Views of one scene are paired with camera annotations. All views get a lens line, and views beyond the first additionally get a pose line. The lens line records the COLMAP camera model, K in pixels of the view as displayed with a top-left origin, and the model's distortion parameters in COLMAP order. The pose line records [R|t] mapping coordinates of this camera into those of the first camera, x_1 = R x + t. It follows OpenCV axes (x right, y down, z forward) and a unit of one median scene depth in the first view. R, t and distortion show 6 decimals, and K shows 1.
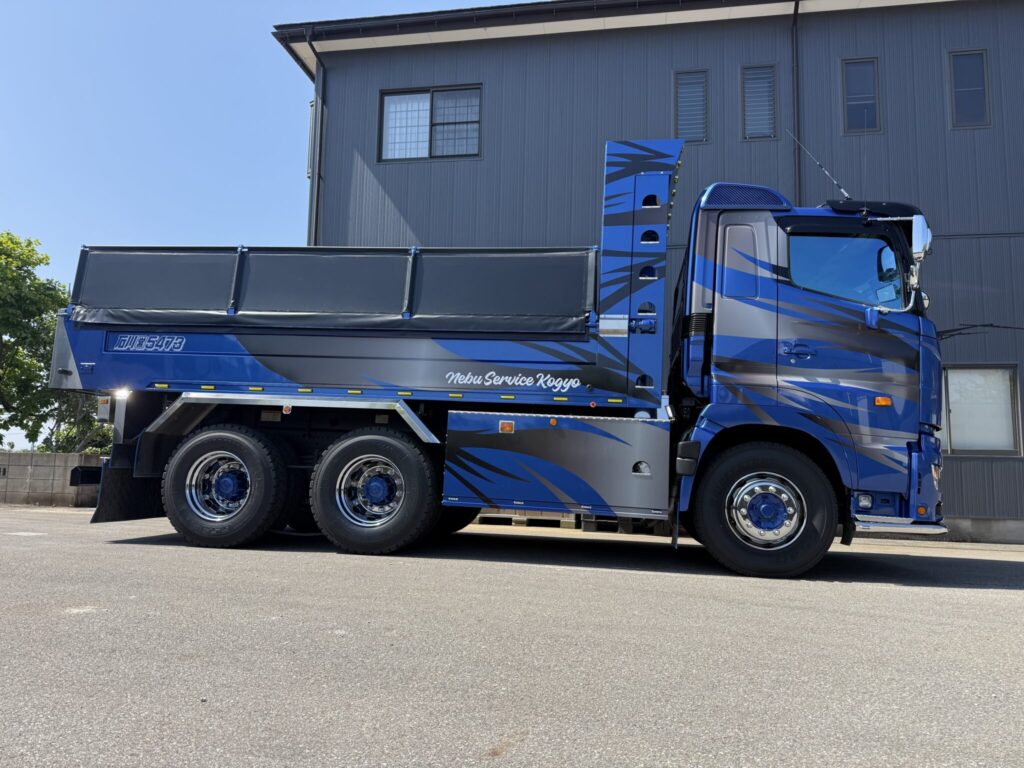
lens RADIAL K [[734.3, 0, 507.2], [0, 734.3, 387.9], [0, 0, 1]] dist [0.057374, -0.069785]
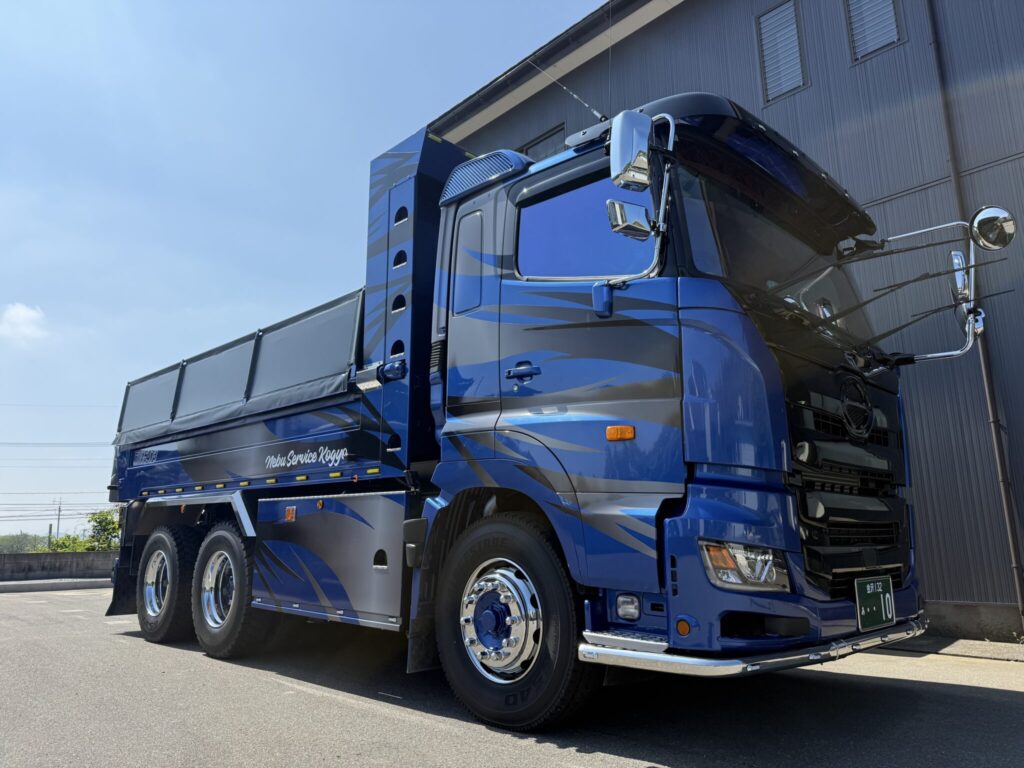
lens RADIAL K [[734.3, 0, 507.9], [0, 734.3, 383.4], [0, 0, 1]] dist [0.057374, -0.069785]
pose [[0.804629, -0.162256, -0.571178, 0.719449], [0.105353, 0.985689, -0.131595, 0.043086], [0.584356, 0.045709, 0.810209, 0.436284]]
